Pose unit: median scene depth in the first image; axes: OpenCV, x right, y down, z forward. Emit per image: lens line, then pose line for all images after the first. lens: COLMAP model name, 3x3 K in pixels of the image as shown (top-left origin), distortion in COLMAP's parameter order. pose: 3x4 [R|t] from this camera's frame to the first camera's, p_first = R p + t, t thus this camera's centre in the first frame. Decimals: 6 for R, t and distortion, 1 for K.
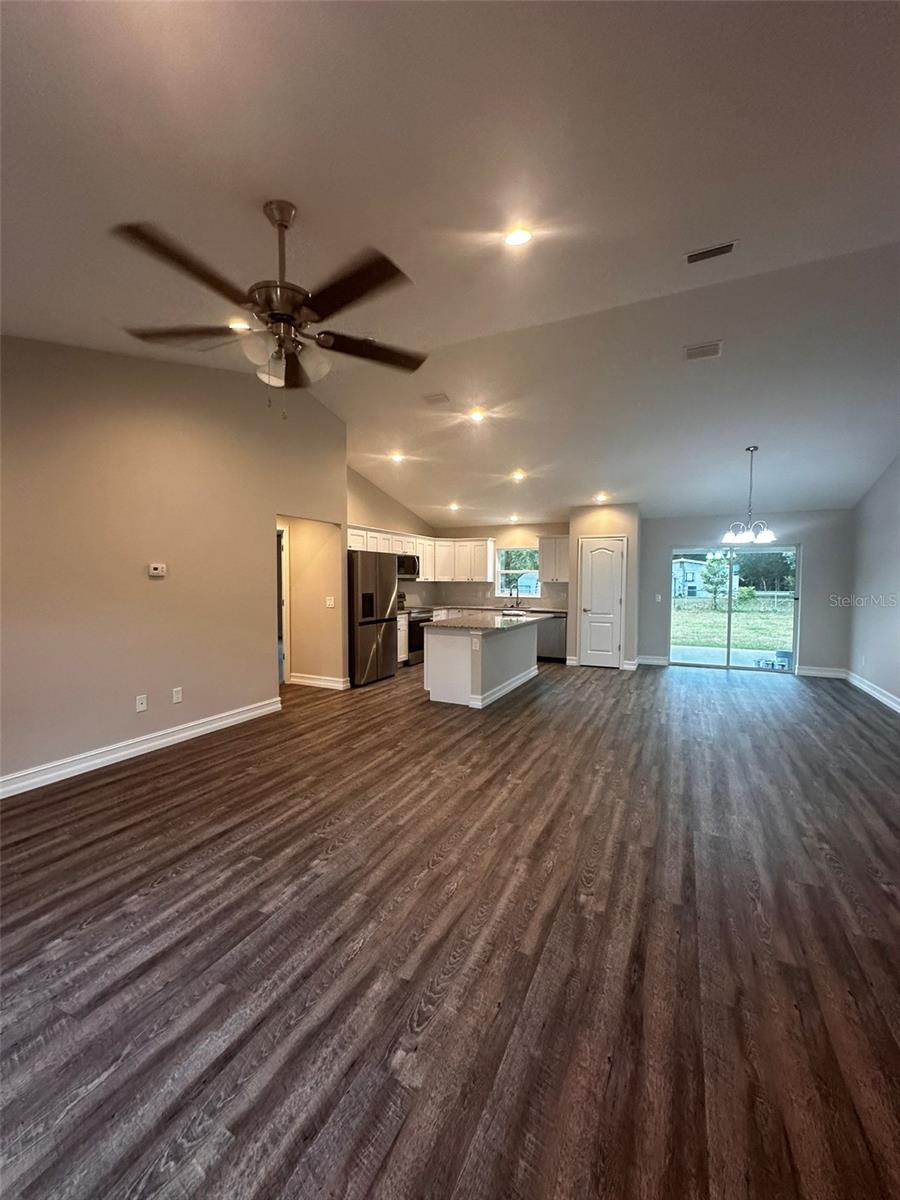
lens RADIAL K [[481.3, 0, 450.4], [0, 481.3, 601.1], [0, 0, 1]] dist [-0.006275, 0.002170]
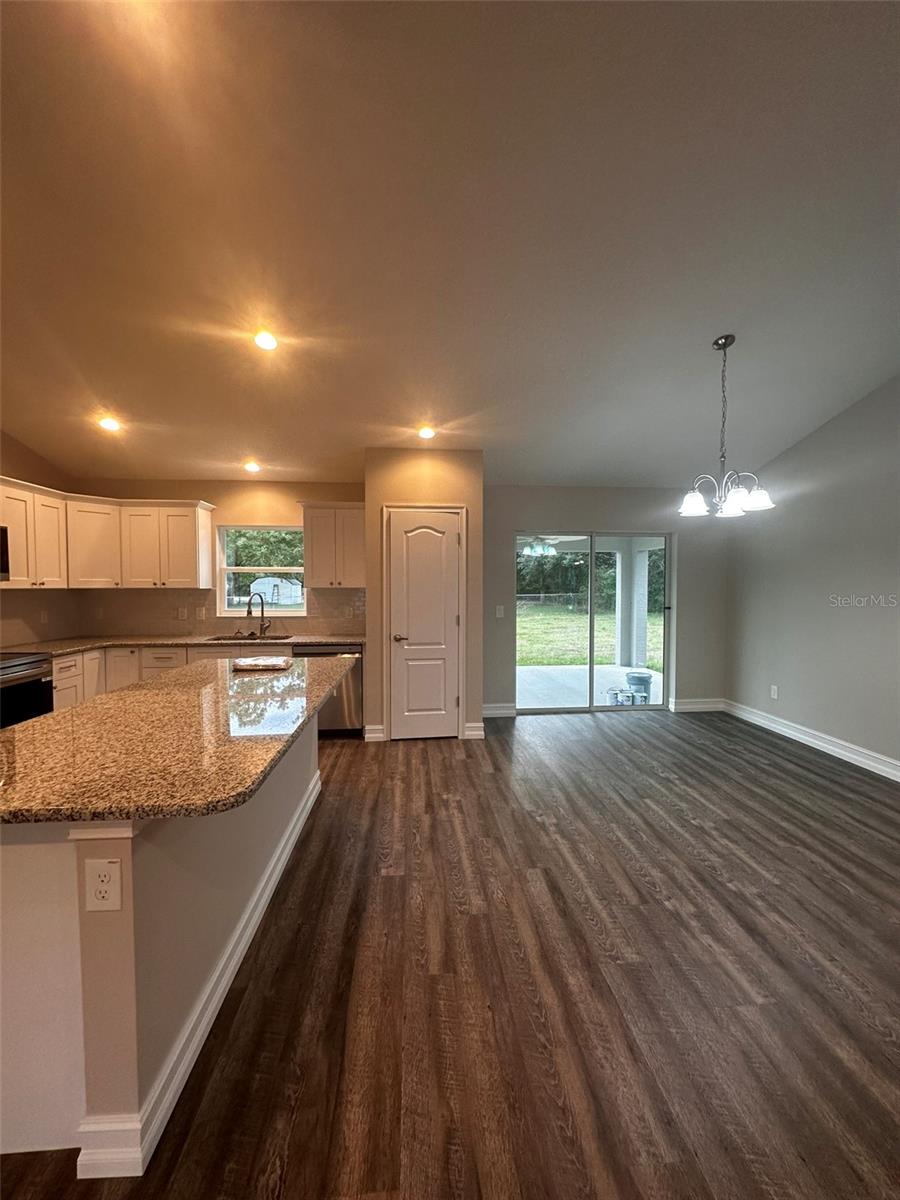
lens RADIAL K [[481.3, 0, 450.4], [0, 481.3, 601.1], [0, 0, 1]] dist [-0.006275, 0.002170]
pose [[0.859611, -0.022427, 0.510456, 0.079415], [0.027950, 0.999604, -0.003151, -0.030620], [-0.510183, 0.016976, 0.859898, 0.741203]]
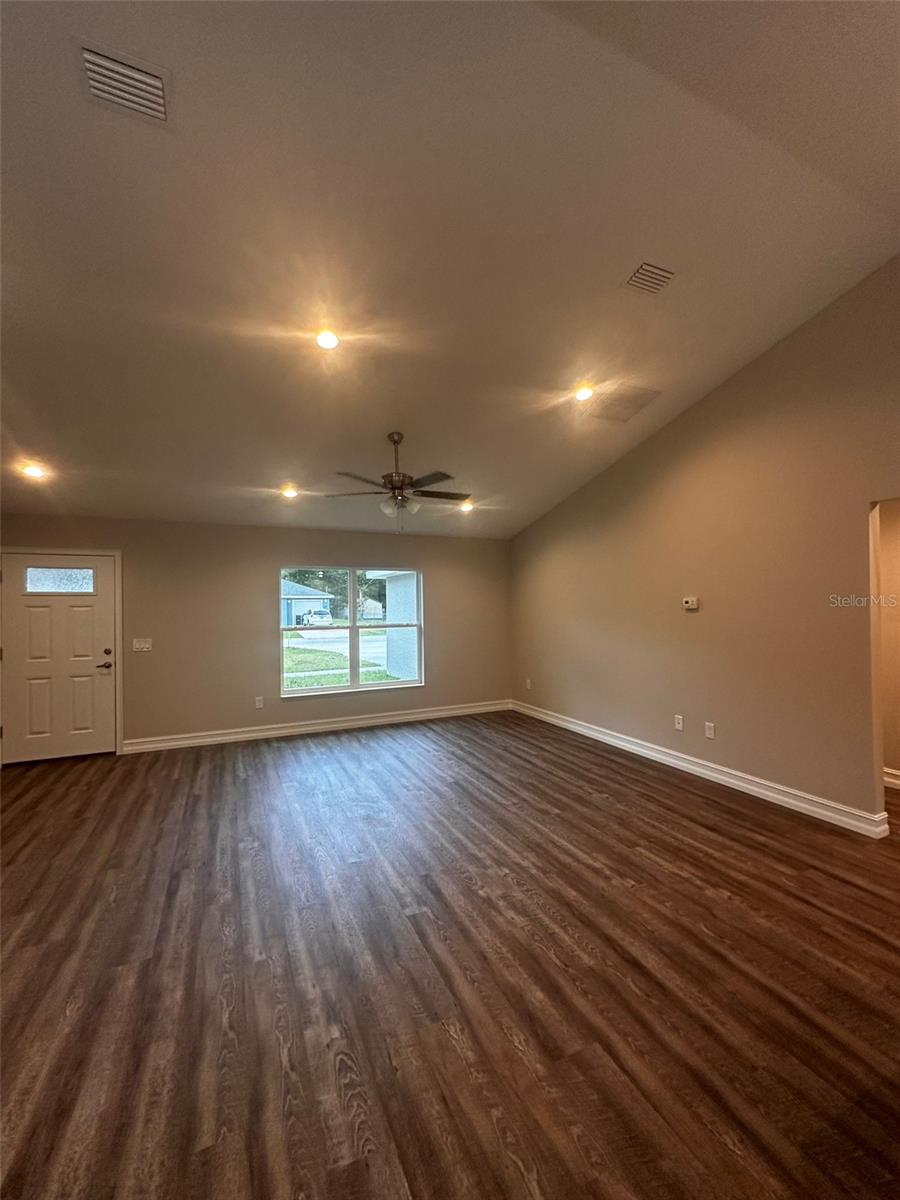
lens RADIAL K [[481.3, 0, 450.4], [0, 481.3, 601.1], [0, 0, 1]] dist [-0.006275, 0.002170]
pose [[-0.634296, -0.005060, -0.773074, 0.413283], [-0.026340, 0.999539, 0.015069, -0.054242], [0.772641, 0.029921, -0.634137, 0.949597]]
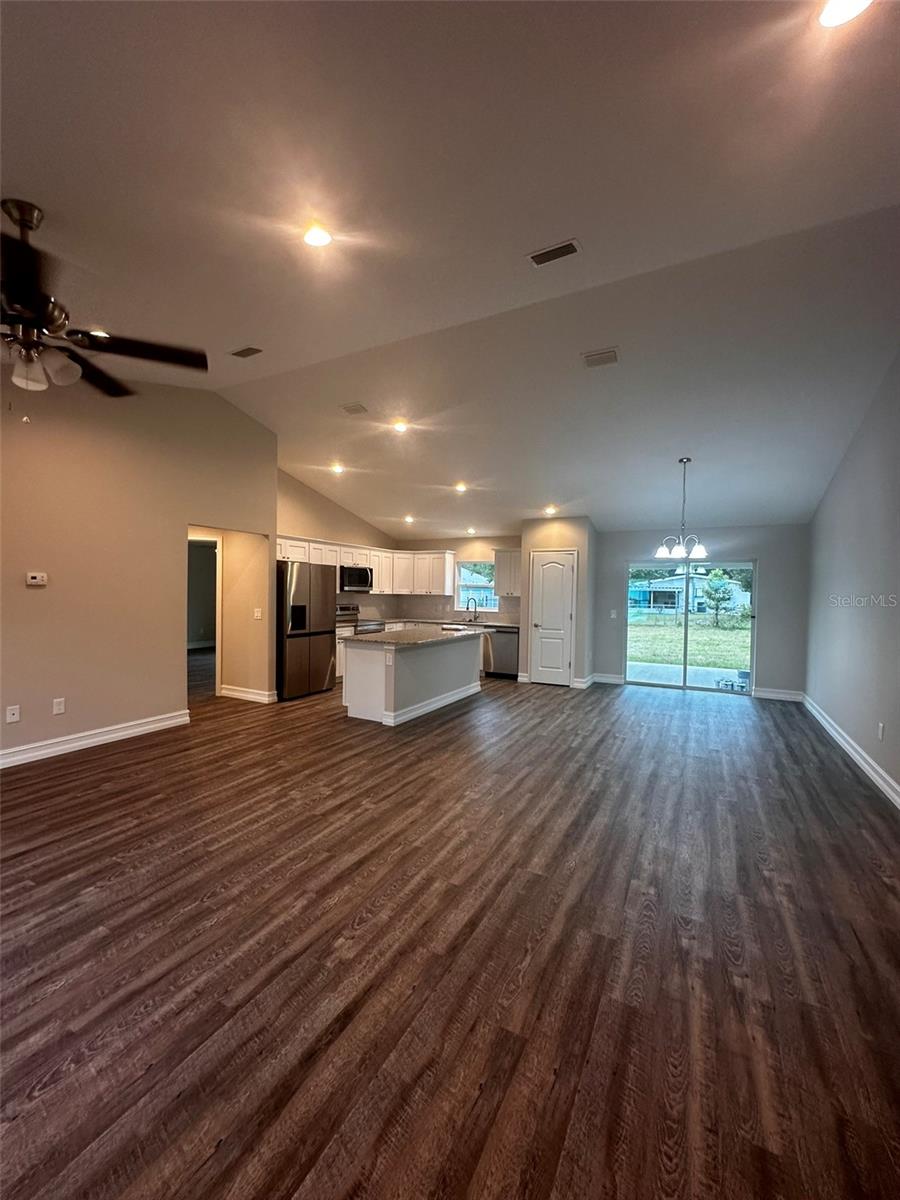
lens RADIAL K [[481.3, 0, 450.4], [0, 481.3, 601.1], [0, 0, 1]] dist [-0.006275, 0.002170]
pose [[0.999305, 0.012870, -0.034984, 0.209283], [-0.013796, 0.999557, -0.026371, -0.003719], [0.034629, 0.026835, 0.999040, 0.031652]]
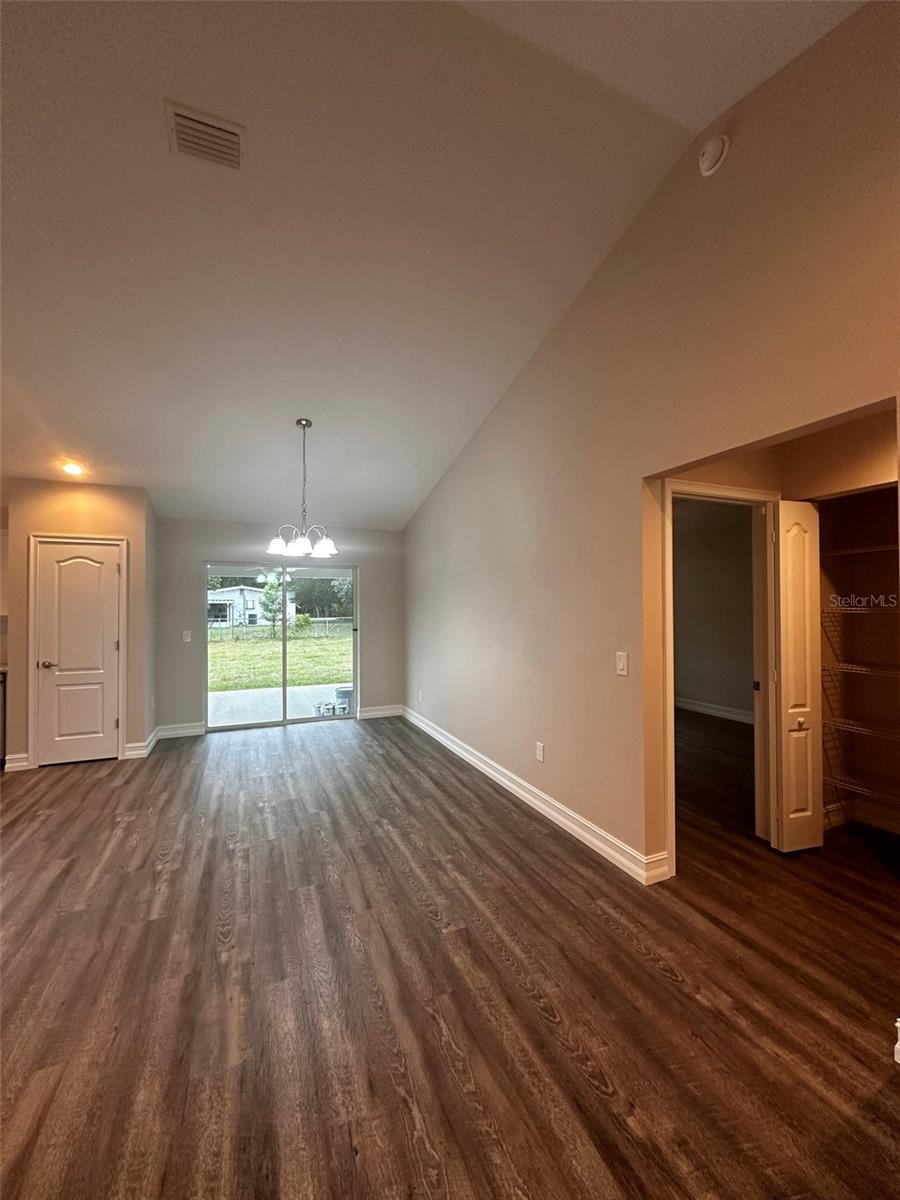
lens RADIAL K [[481.3, 0, 450.4], [0, 481.3, 601.1], [0, 0, 1]] dist [-0.006275, 0.002170]
pose [[0.659023, 0.000217, 0.752123, 0.255612], [0.043145, 0.998342, -0.038093, -0.021501], [-0.750885, 0.057554, 0.657921, 0.416695]]
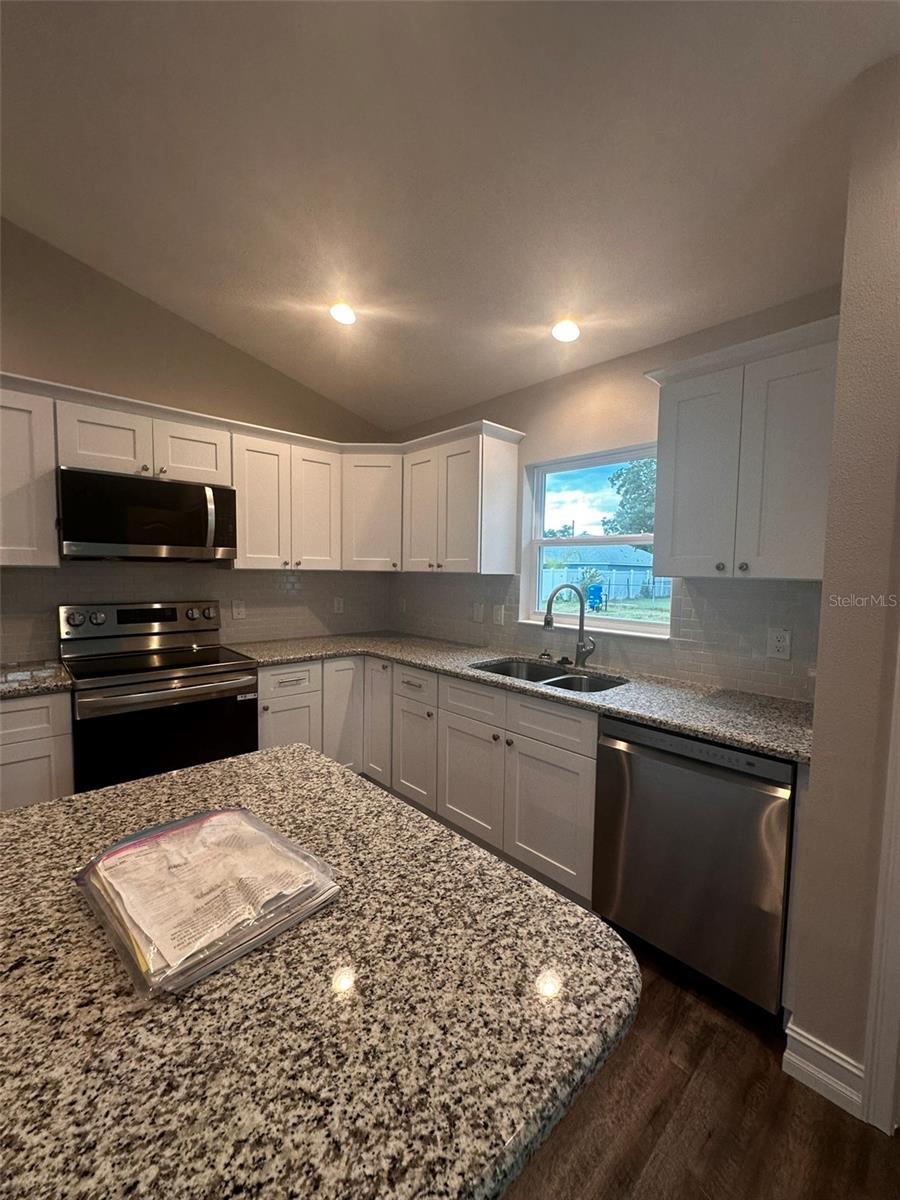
lens RADIAL K [[481.3, 0, 450.4], [0, 481.3, 601.1], [0, 0, 1]] dist [-0.006275, 0.002170]
pose [[0.935067, 0.032817, -0.352948, 0.282972], [-0.027112, 0.999410, 0.021096, -0.049456], [0.353432, -0.010157, 0.935405, 1.222656]]
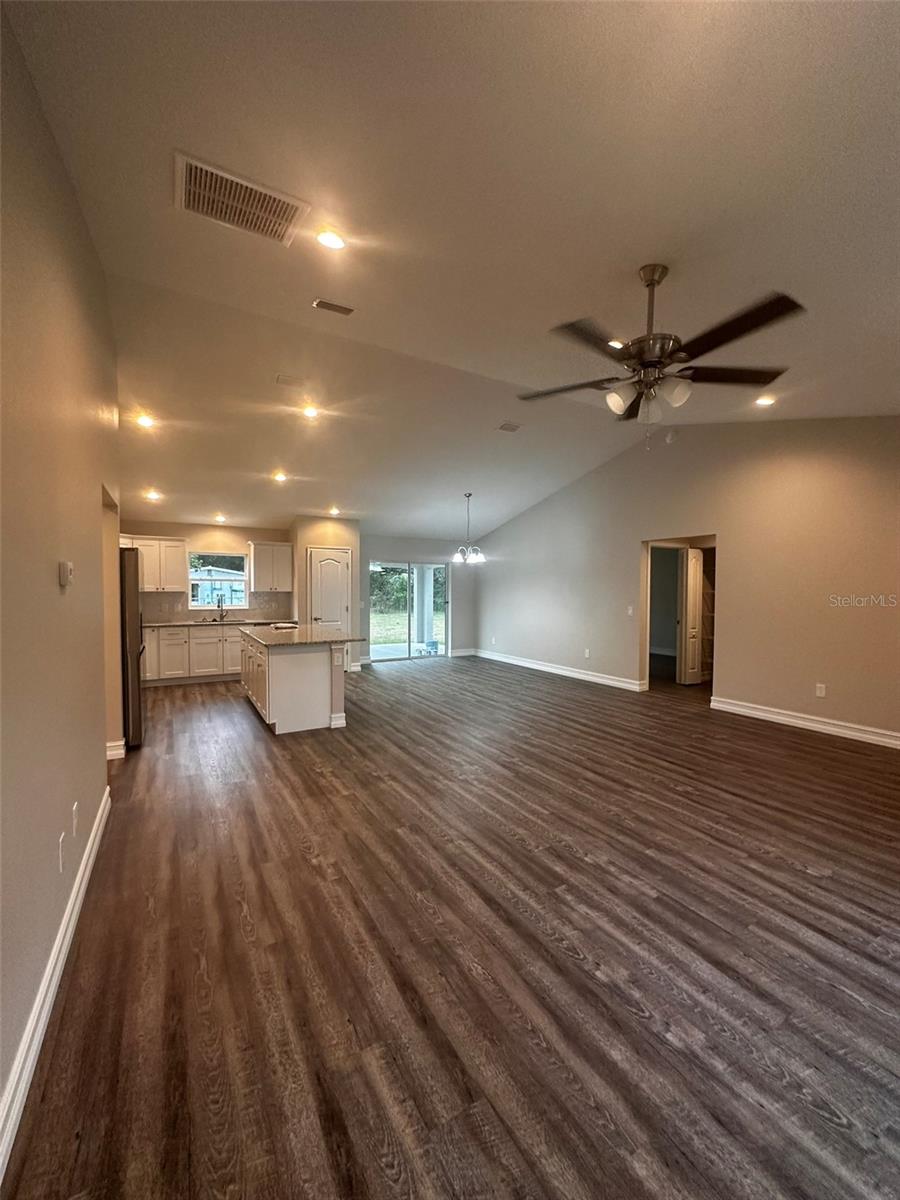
lens RADIAL K [[481.3, 0, 450.4], [0, 481.3, 601.1], [0, 0, 1]] dist [-0.006275, 0.002170]
pose [[0.554648, -0.023454, 0.831755, -0.603098], [0.037007, 0.999309, 0.003501, -0.017745], [-0.831262, 0.028839, 0.555132, 0.298087]]
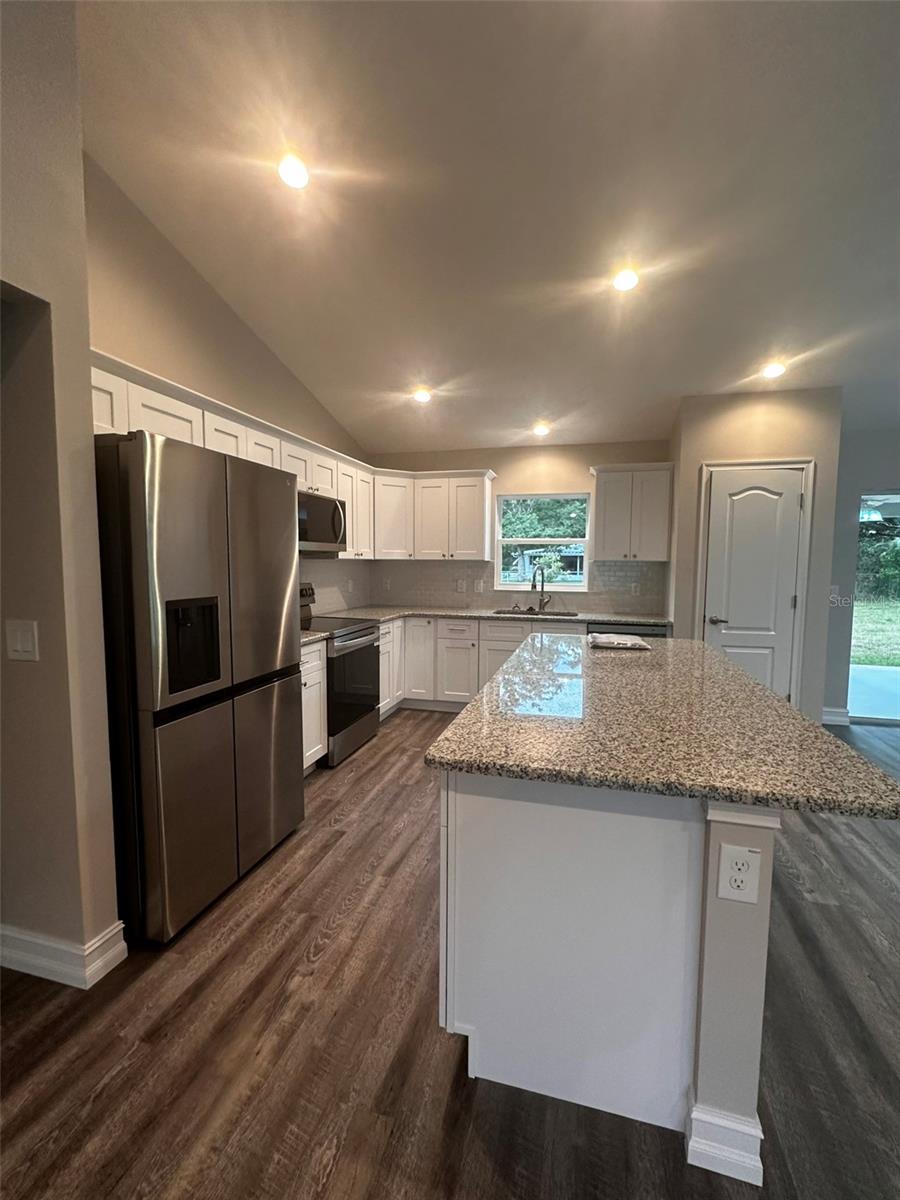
lens RADIAL K [[523.7, 0, 450.0], [0, 523.7, 600.0], [0, 0, 1]] dist [-0.001350, 0.000228]
pose [[0.981601, -0.013401, 0.190474, -0.102001], [0.007312, 0.999441, 0.032637, -0.029727], [-0.190805, -0.030644, 0.981150, 0.819855]]
